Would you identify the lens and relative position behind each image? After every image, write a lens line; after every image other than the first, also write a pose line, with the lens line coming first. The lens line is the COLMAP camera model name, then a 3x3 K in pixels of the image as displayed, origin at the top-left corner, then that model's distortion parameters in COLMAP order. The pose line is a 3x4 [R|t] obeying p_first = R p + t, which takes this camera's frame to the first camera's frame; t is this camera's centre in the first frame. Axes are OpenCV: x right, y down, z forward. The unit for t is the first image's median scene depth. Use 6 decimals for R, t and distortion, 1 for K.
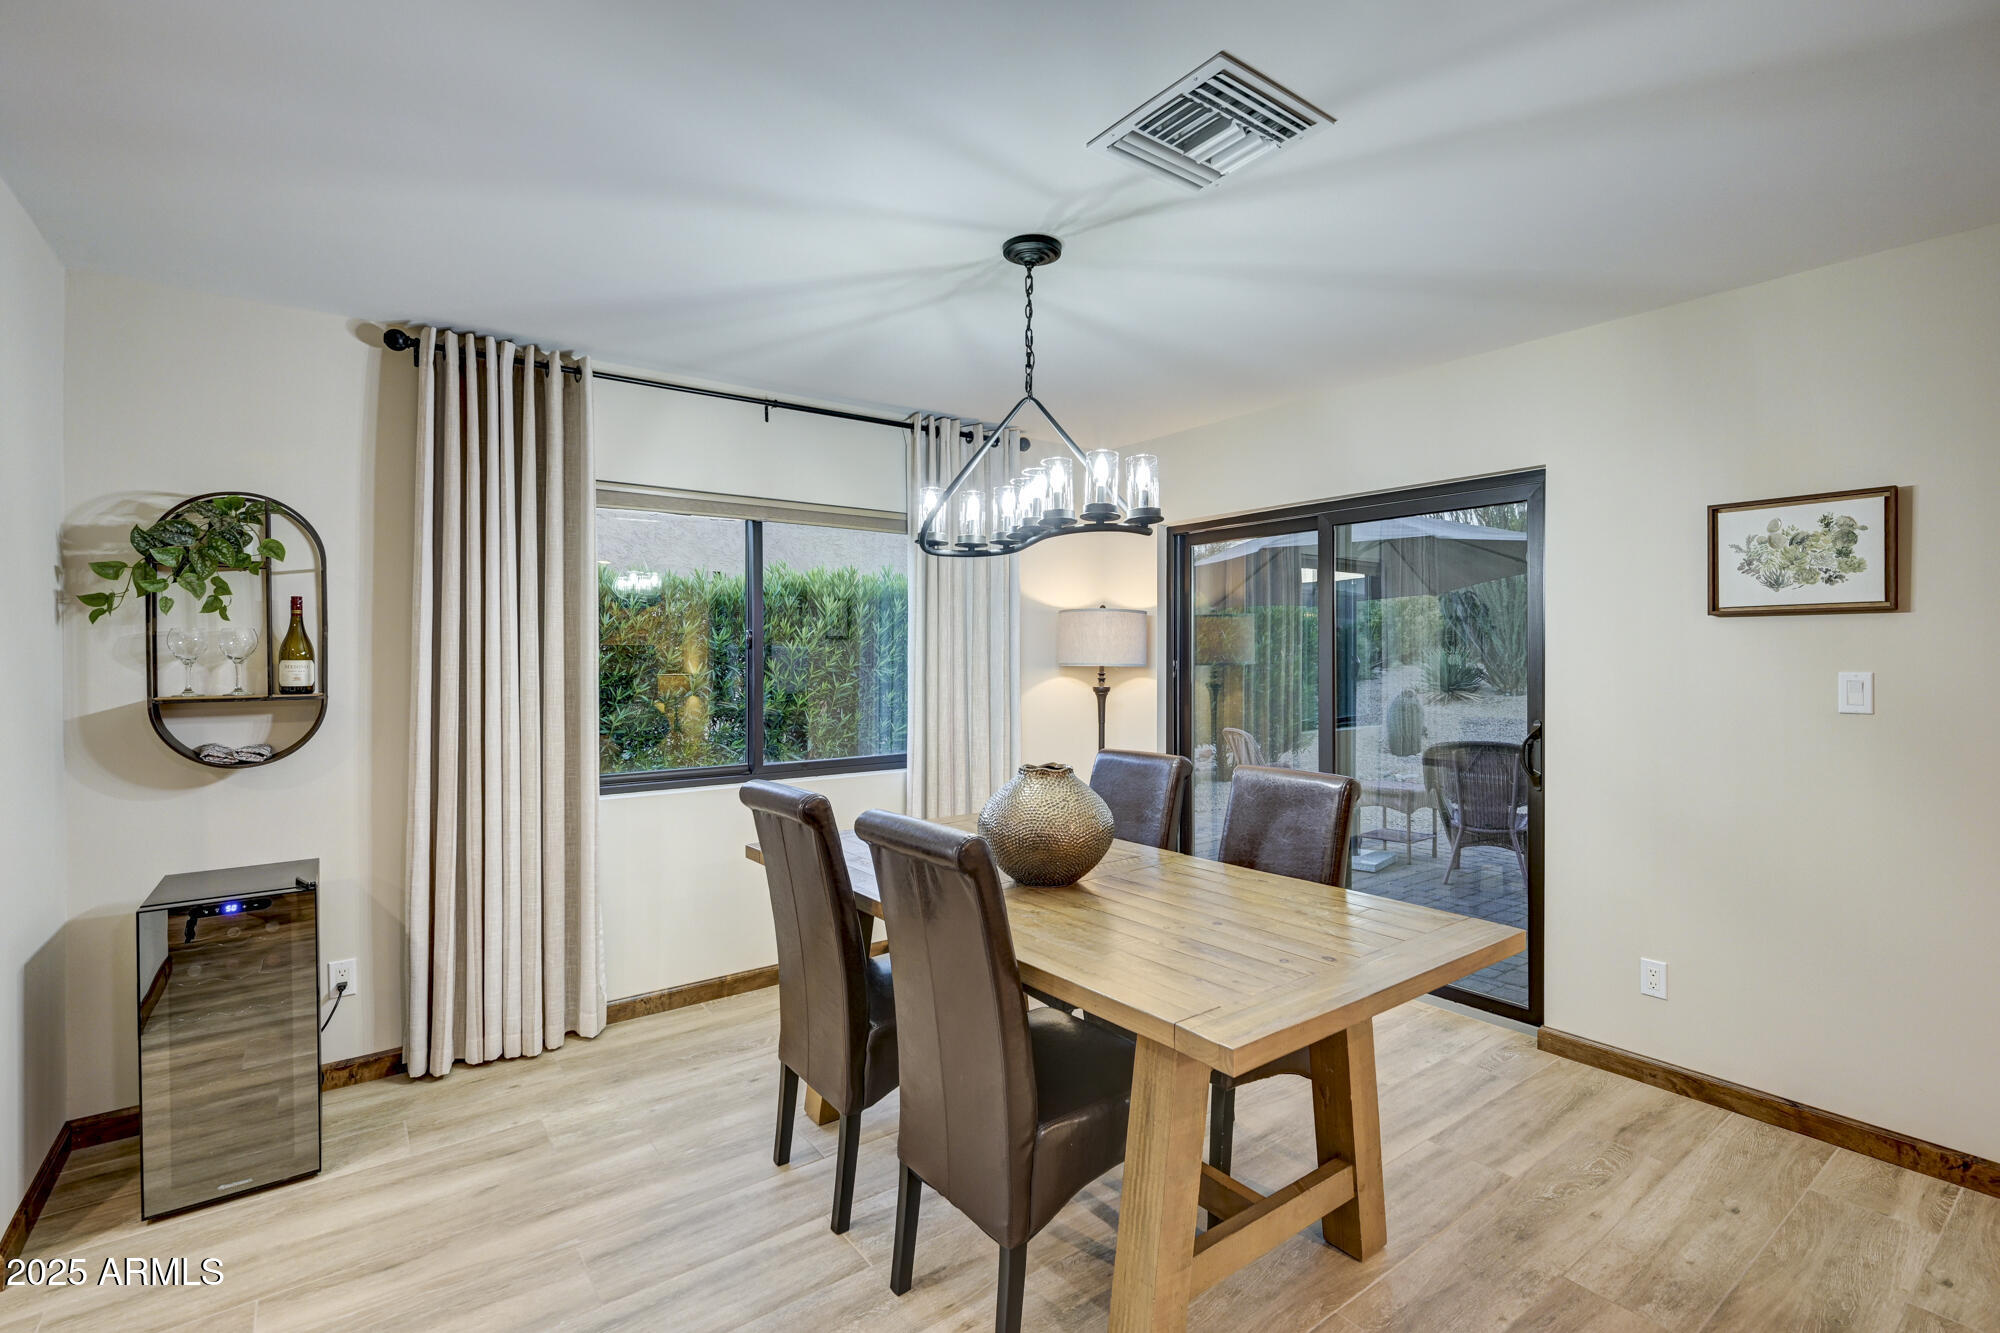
lens RADIAL K [[892.9, 0, 992.9], [0, 892.9, 657.8], [0, 0, 1]] dist [0.002031, 0.000393]
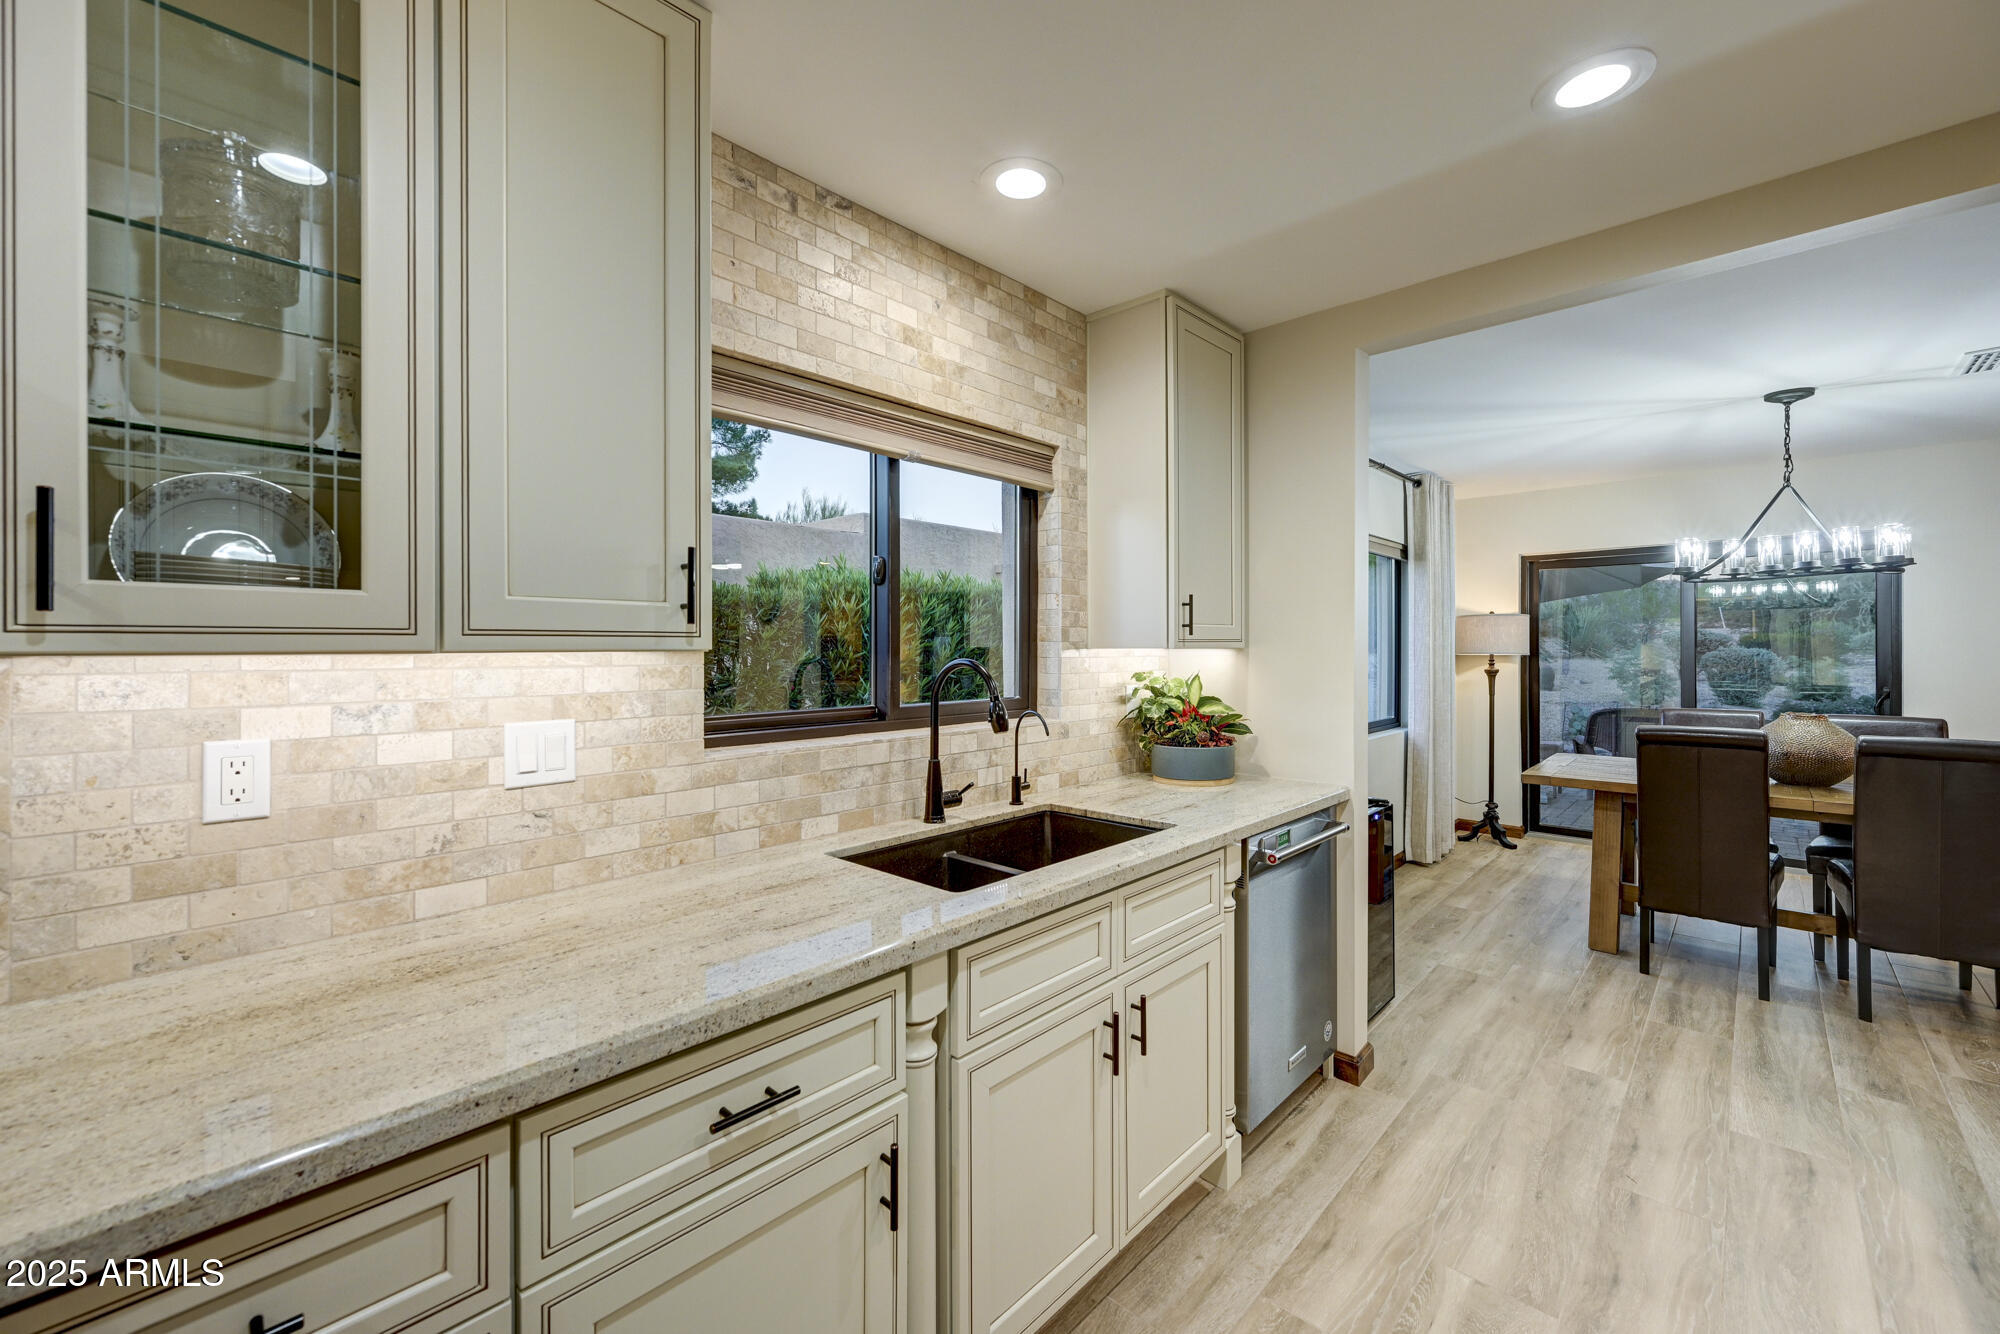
lens RADIAL K [[785.1, 0, 1005.9], [0, 785.1, 647.0], [0, 0, 1]] dist [0.008545, 0.002006]
pose [[0.984680, -0.005057, 0.174300, -1.547892], [0.006451, 0.999952, -0.007433, 0.002650], [-0.174254, 0.008443, 0.984665, -0.162572]]
